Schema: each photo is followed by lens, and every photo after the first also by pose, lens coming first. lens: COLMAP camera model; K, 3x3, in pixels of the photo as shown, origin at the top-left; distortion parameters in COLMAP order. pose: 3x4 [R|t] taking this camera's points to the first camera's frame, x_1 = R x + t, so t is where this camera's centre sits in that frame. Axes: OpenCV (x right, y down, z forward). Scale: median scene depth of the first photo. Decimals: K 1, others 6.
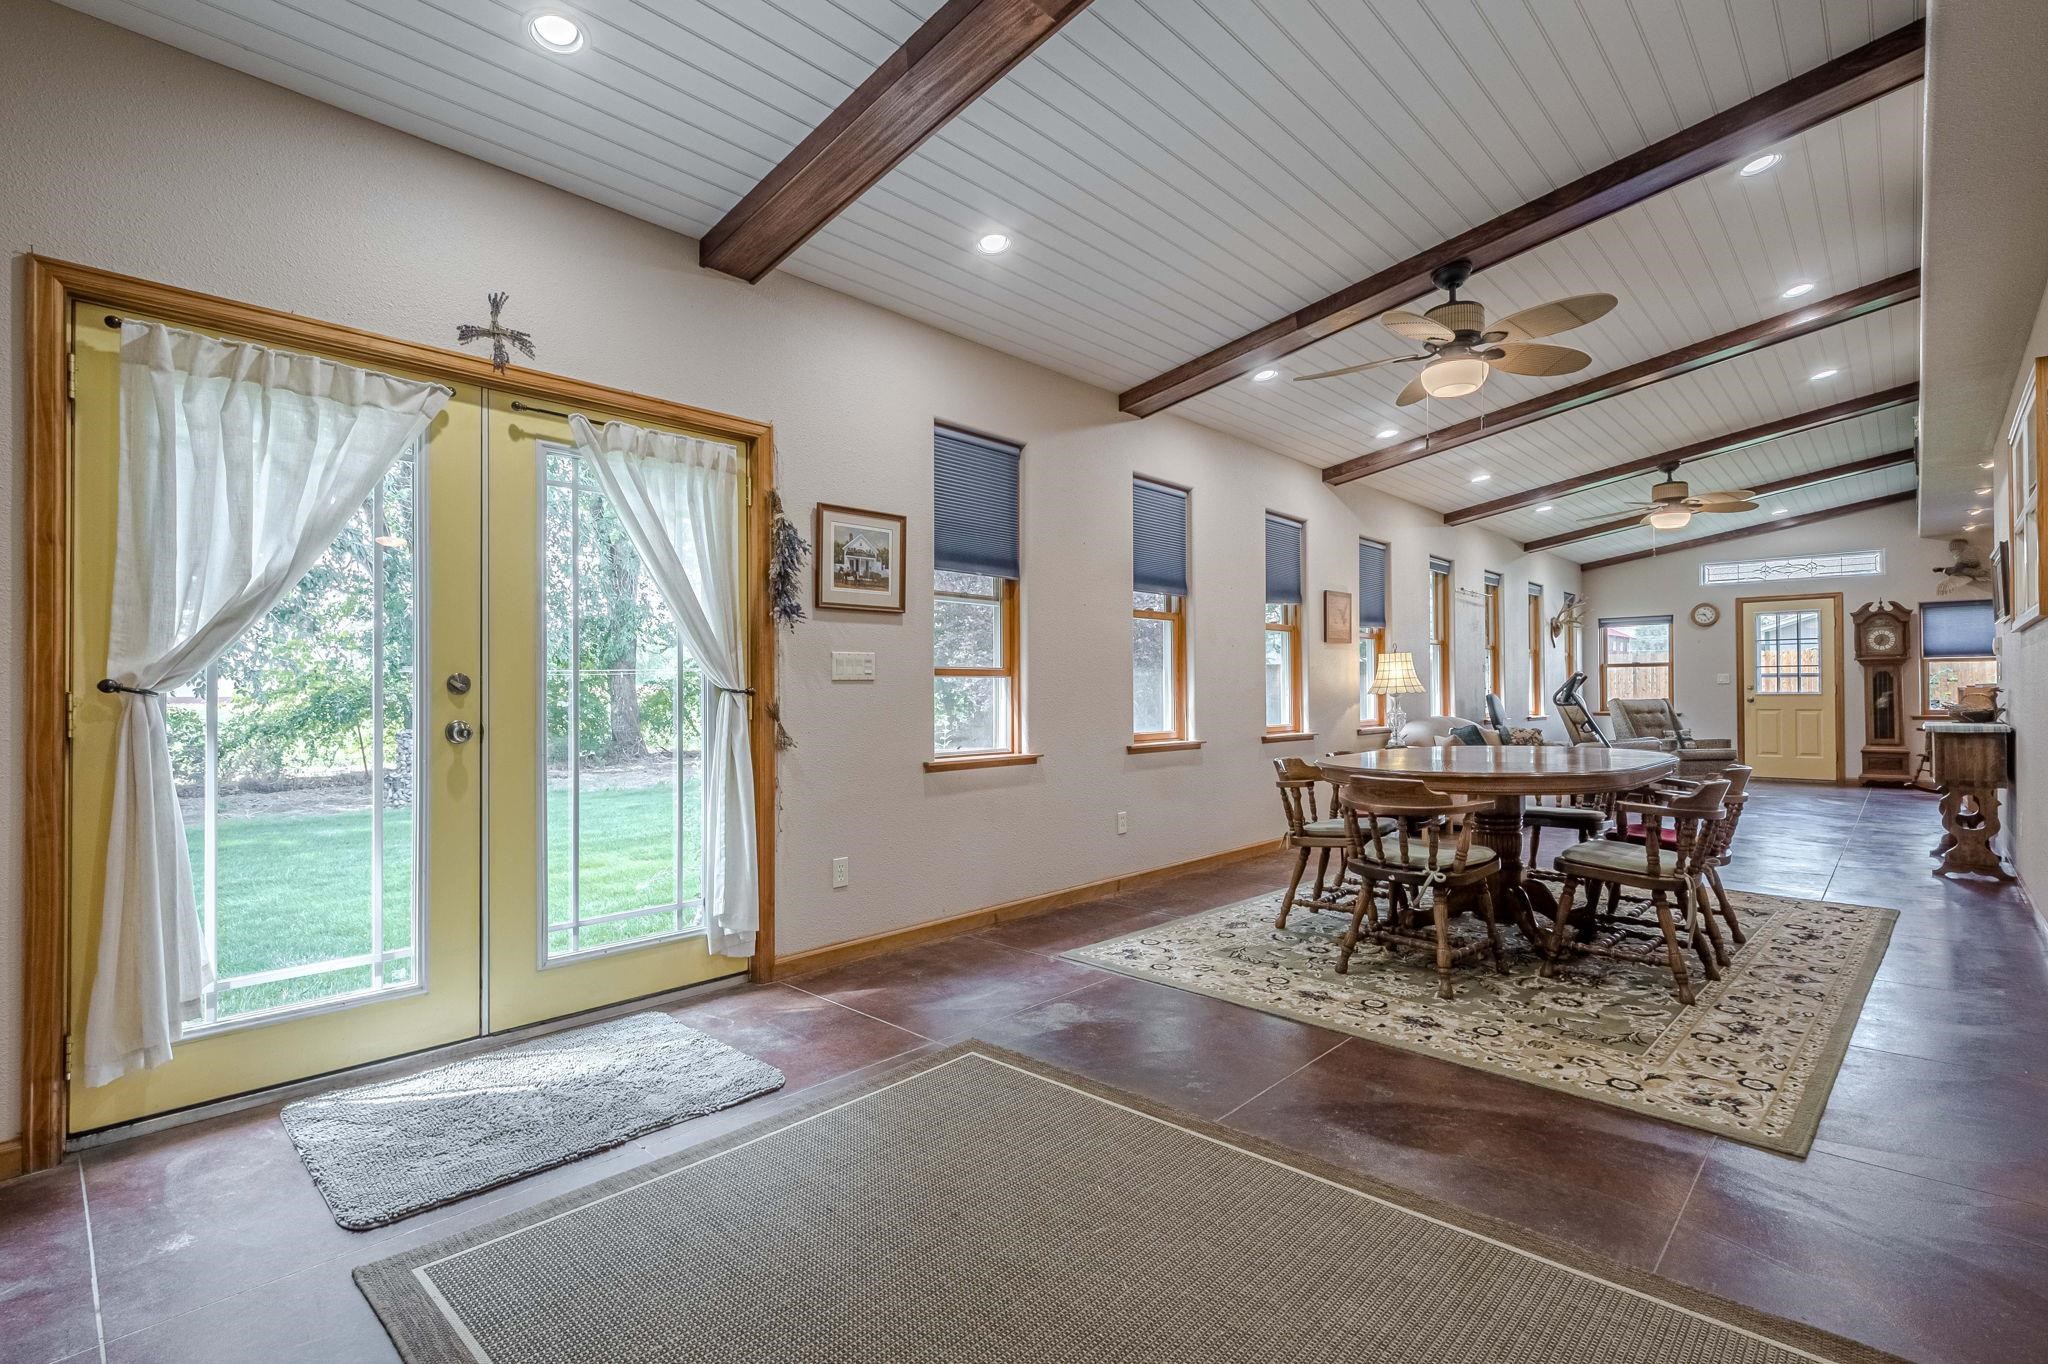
lens RADIAL K [[952.9, 0, 1021.8], [0, 952.9, 685.0], [0, 0, 1]] dist [0.001709, -0.001707]
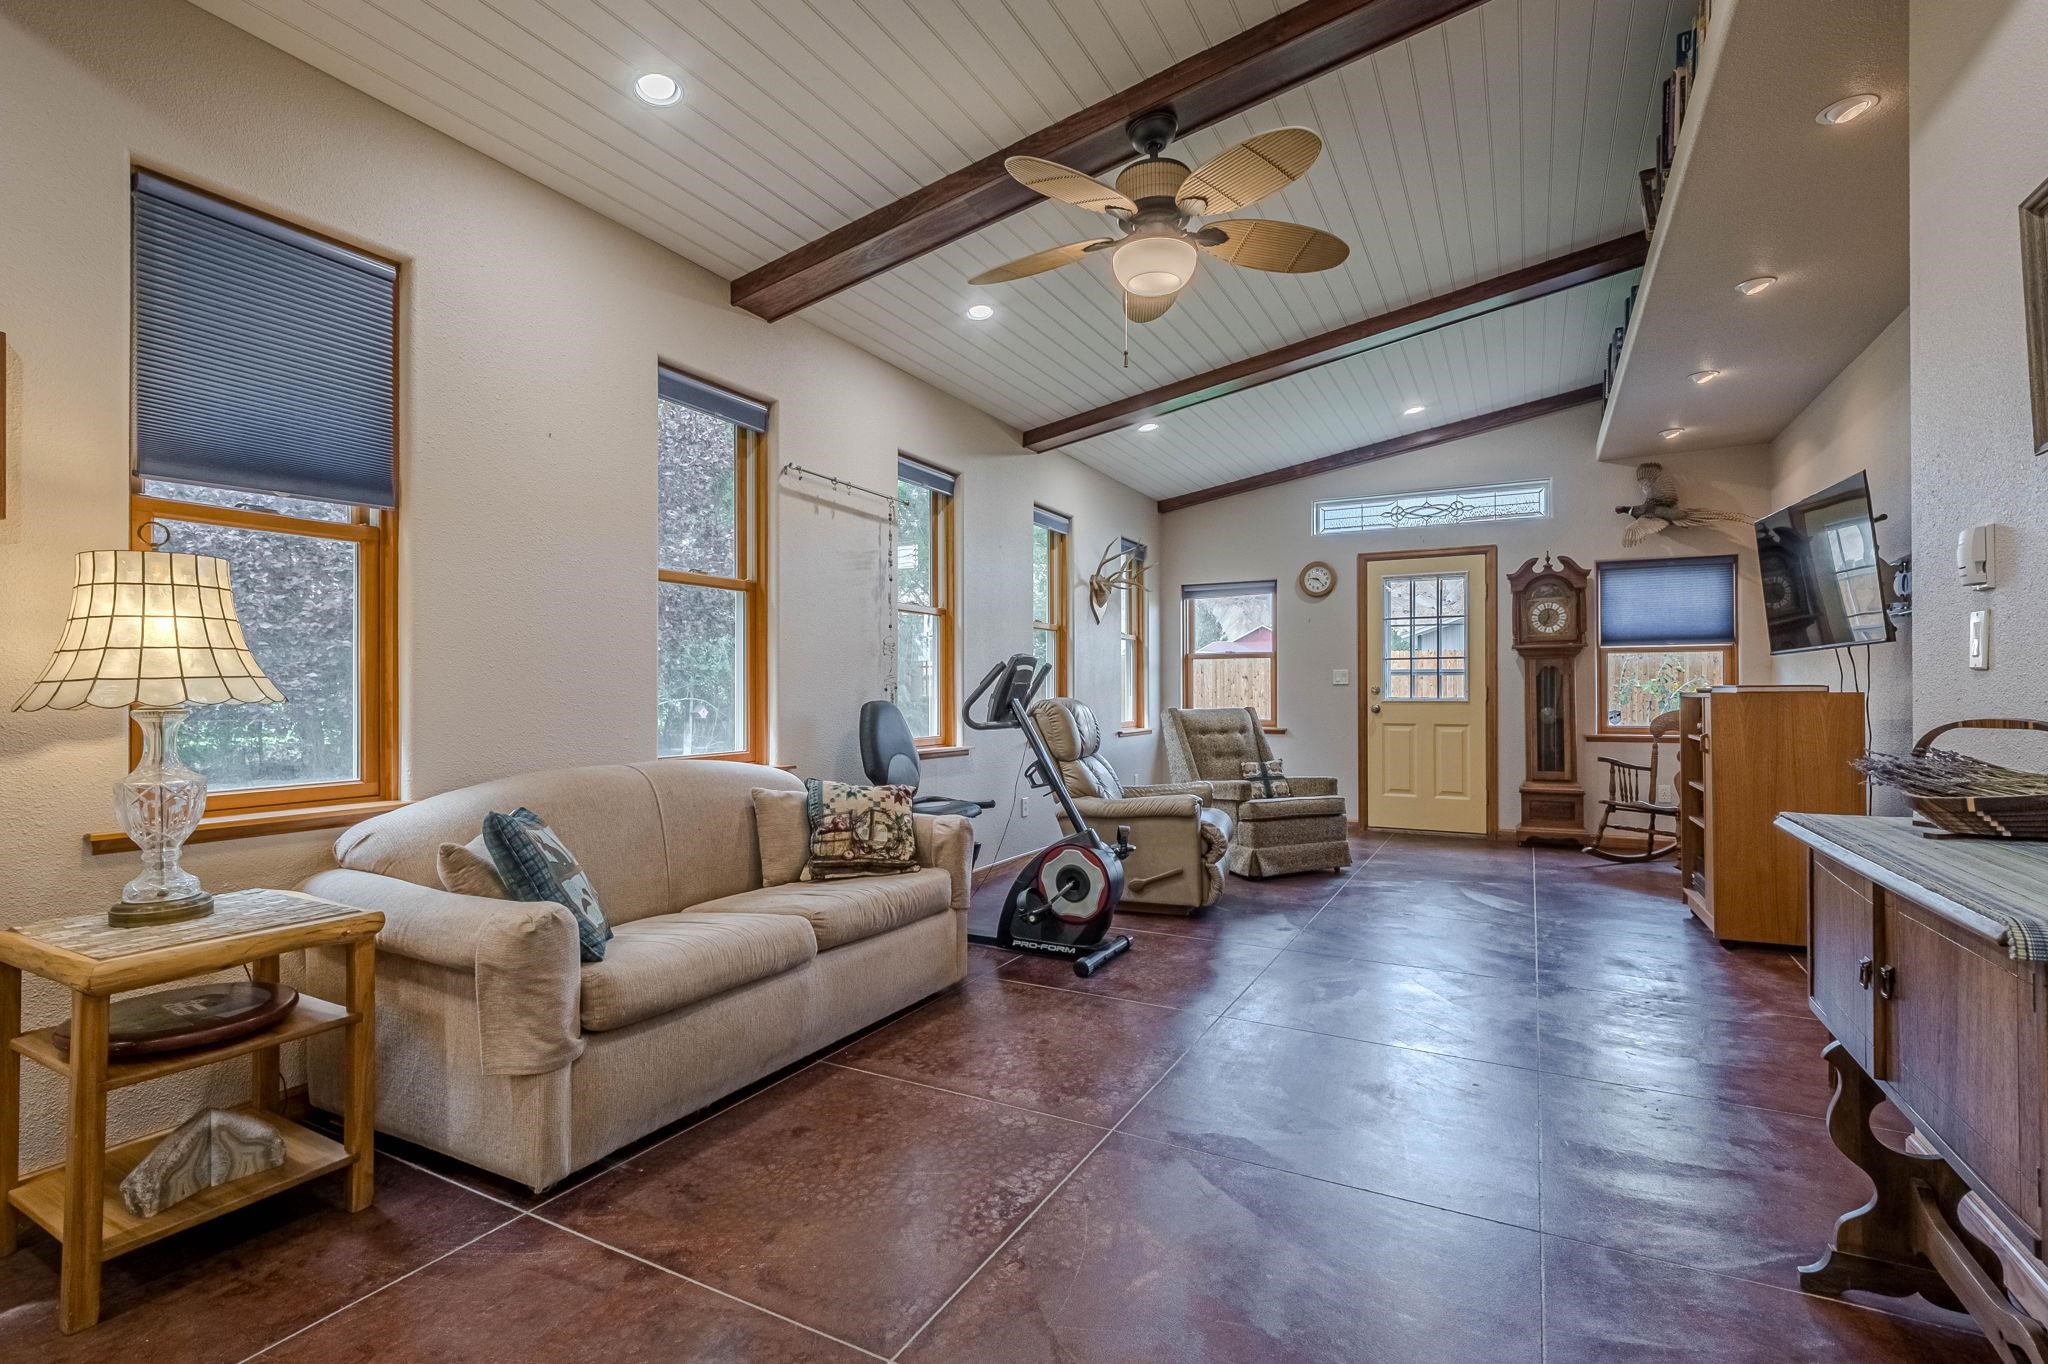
lens RADIAL K [[952.9, 0, 1022.0], [0, 952.9, 682.2], [0, 0, 1]] dist [0.001709, -0.001707]
pose [[0.965292, 0.007422, 0.261068, 0.390214], [-0.006690, 0.999971, -0.003695, 0.000950], [-0.261088, 0.001820, 0.965313, 0.469488]]
